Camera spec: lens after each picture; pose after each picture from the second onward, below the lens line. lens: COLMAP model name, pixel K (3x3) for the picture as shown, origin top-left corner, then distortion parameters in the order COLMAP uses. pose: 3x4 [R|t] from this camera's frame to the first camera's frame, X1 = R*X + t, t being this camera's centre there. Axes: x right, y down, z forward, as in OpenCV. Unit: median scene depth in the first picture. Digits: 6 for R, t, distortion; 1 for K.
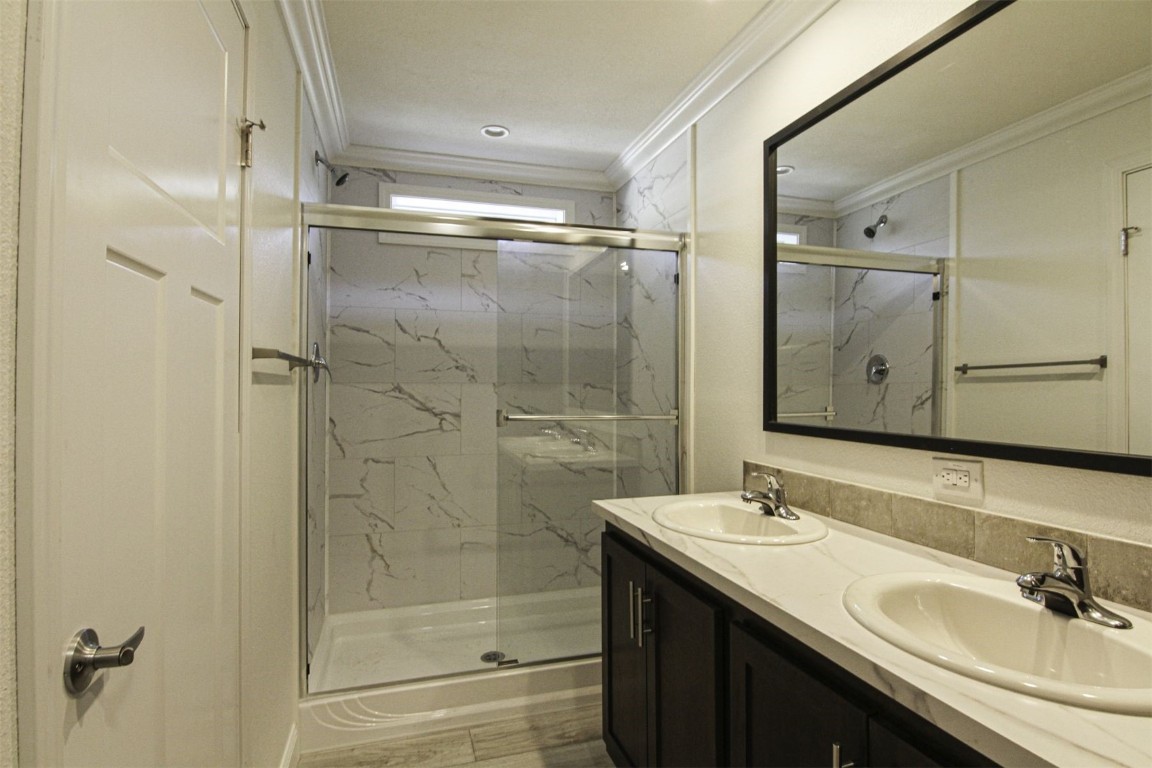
lens RADIAL K [[615.5, 0, 579.2], [0, 615.5, 381.3], [0, 0, 1]] dist [-0.017754, -0.004026]
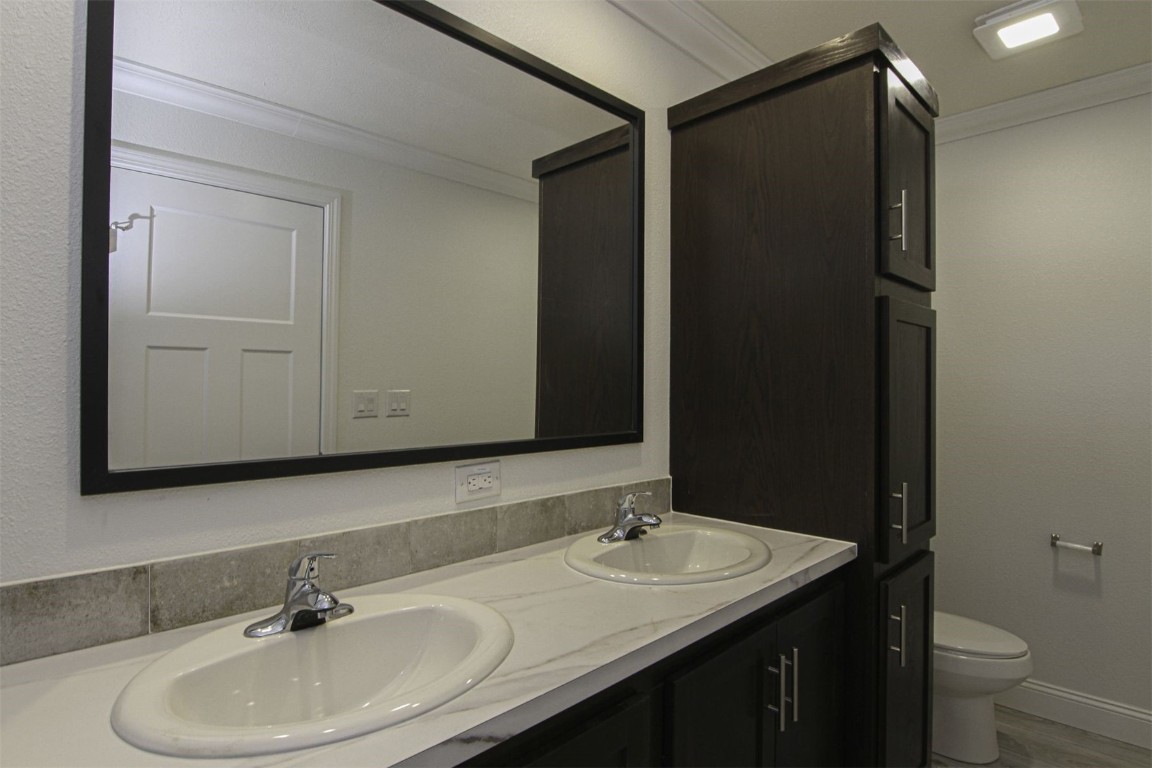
lens RADIAL K [[615.5, 0, 568.9], [0, 615.5, 389.5], [0, 0, 1]] dist [-0.017754, -0.004026]
pose [[-0.474062, 0.004454, 0.880480, -0.349999], [-0.002715, 0.999975, -0.006520, 0.011302], [-0.880487, -0.005482, -0.474038, 1.324488]]
